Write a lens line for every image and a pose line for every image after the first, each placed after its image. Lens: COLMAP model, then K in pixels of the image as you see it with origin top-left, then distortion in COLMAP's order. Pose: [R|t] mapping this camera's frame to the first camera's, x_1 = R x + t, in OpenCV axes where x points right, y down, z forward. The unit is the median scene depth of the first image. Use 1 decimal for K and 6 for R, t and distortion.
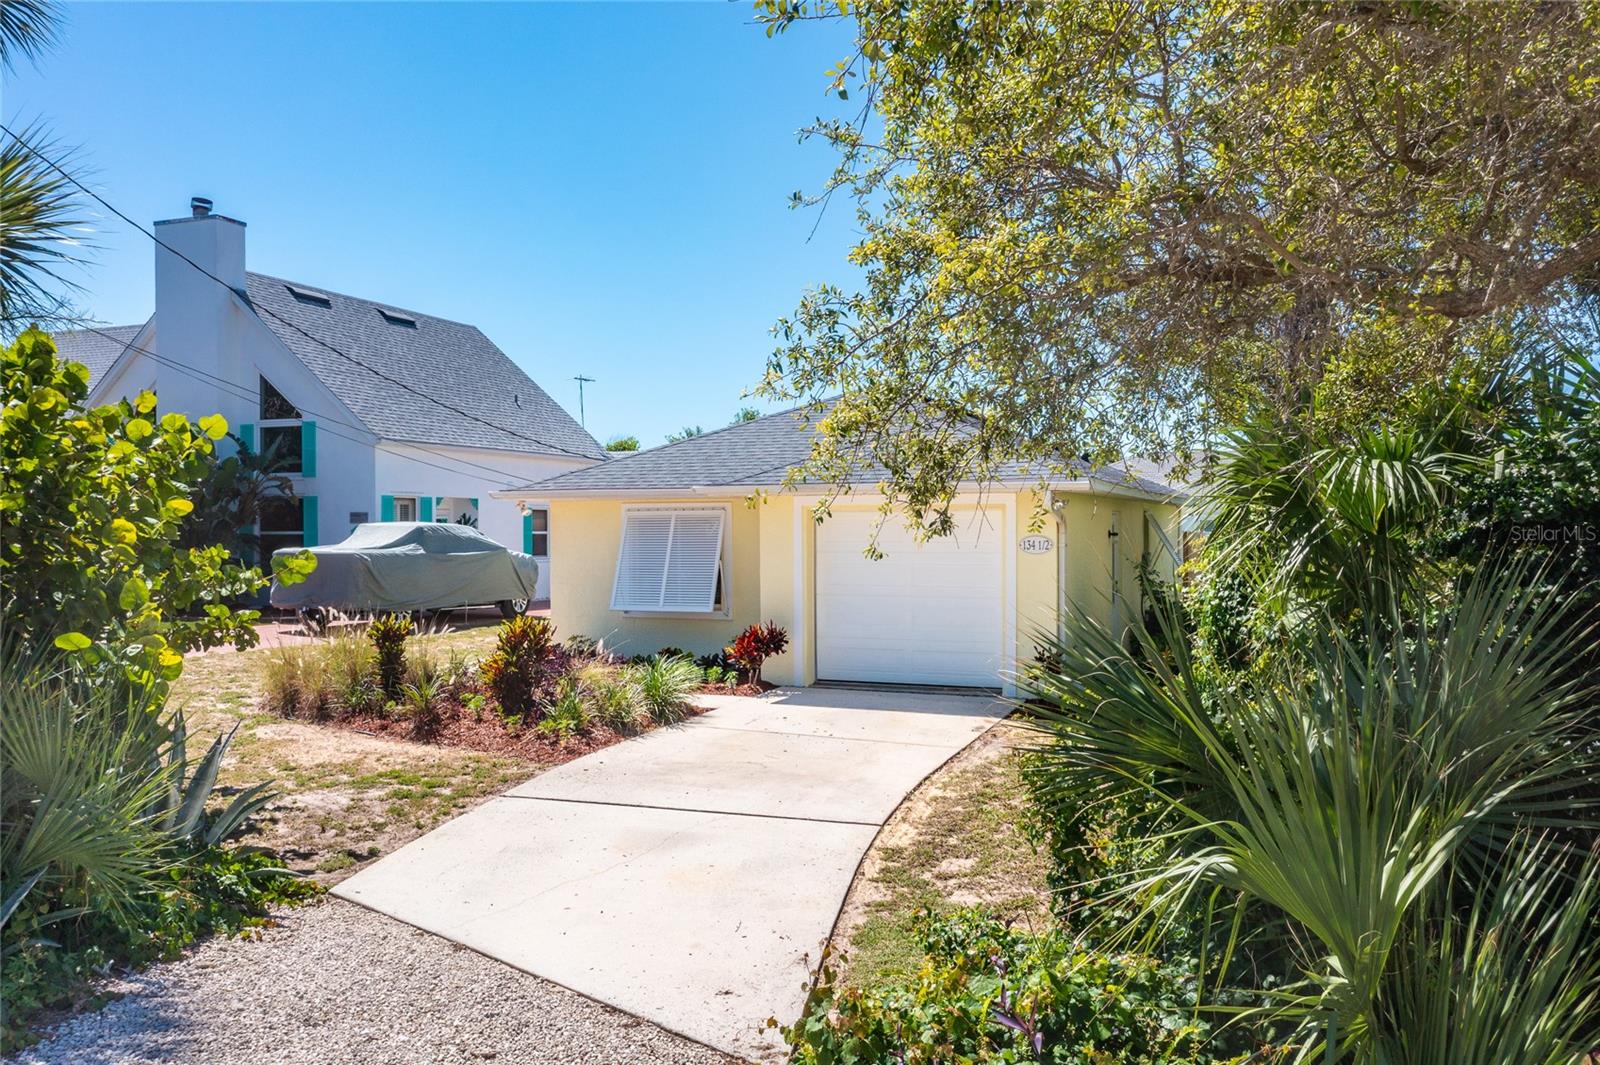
lens RADIAL K [[1270.6, 0, 795.7], [0, 1270.6, 541.8], [0, 0, 1]] dist [-0.019560, 0.039257]
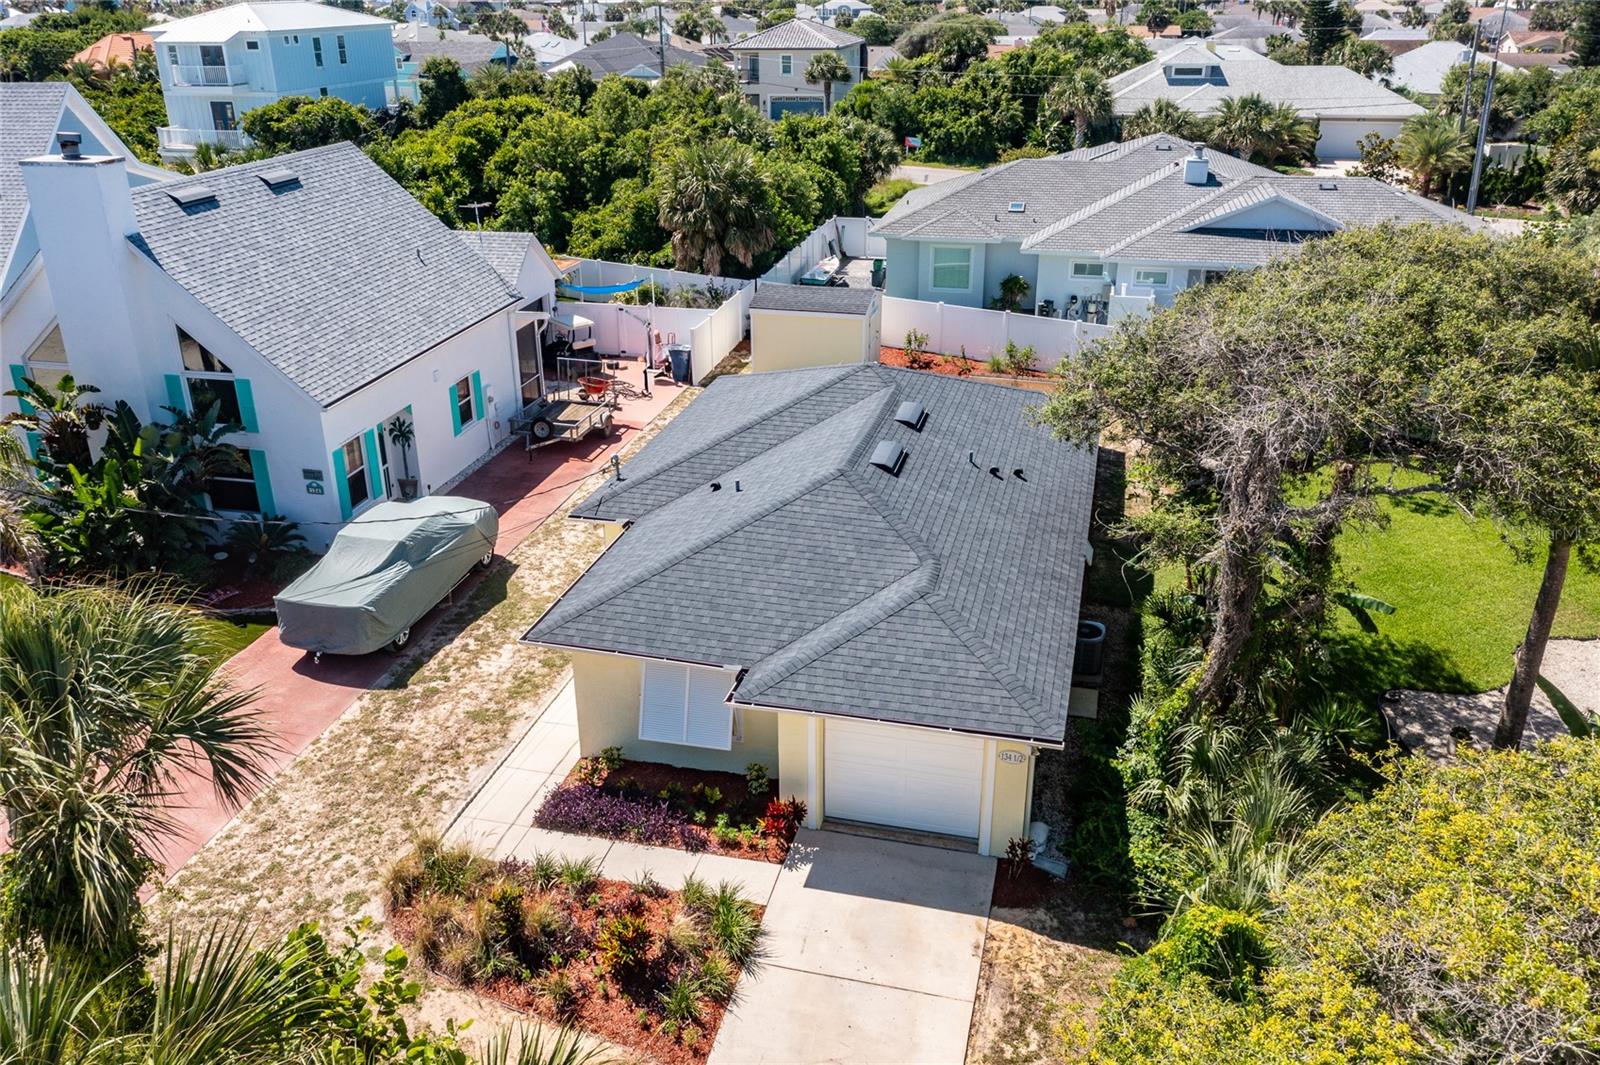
lens RADIAL K [[1270.6, 0, 795.6], [0, 1270.6, 534.8], [0, 0, 1]] dist [-0.019560, 0.039257]
pose [[0.989785, -0.061461, 0.128641, -0.160090], [0.006128, 0.919811, 0.392314, -0.656121], [-0.142438, -0.387518, 0.910792, -0.021134]]
